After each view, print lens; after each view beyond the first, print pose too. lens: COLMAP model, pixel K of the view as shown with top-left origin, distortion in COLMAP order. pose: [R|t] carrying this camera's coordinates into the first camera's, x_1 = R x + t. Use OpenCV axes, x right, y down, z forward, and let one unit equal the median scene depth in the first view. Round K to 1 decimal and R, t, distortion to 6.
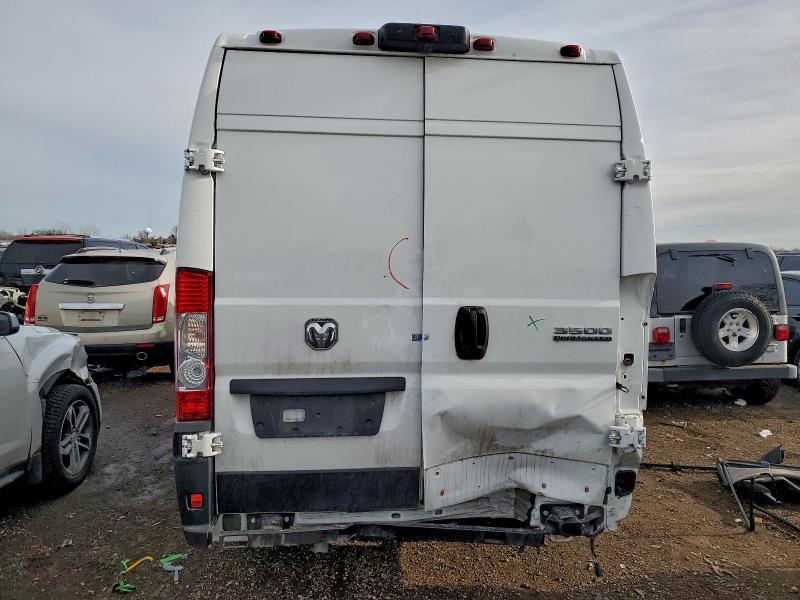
lens RADIAL K [[623.1, 0, 404.3], [0, 623.1, 297.3], [0, 0, 1]] dist [0.047384, -0.019565]
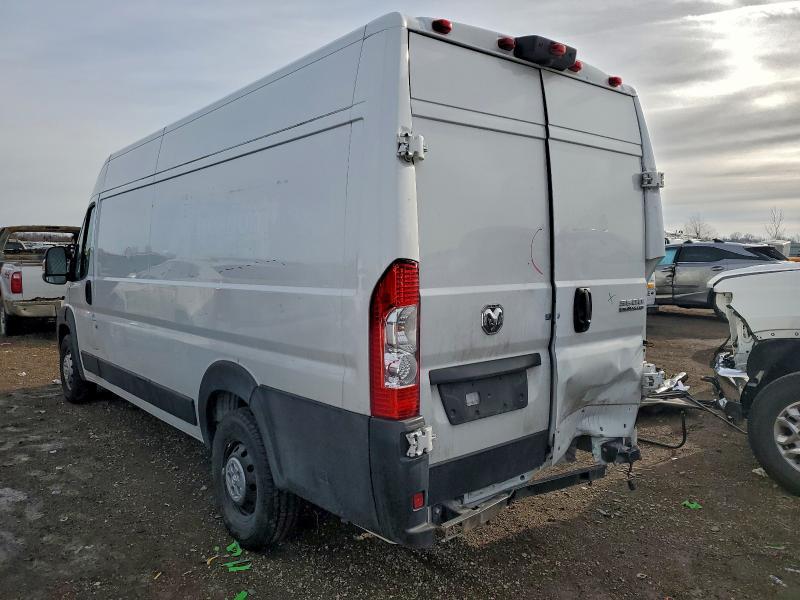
lens RADIAL K [[623.1, 0, 405.9], [0, 623.1, 299.3], [0, 0, 1]] dist [0.047384, -0.019565]
pose [[0.818962, -0.054478, 0.571256, -0.844086], [0.044581, 0.998515, 0.031313, -0.014320], [-0.572113, -0.000177, 0.820175, 0.210599]]
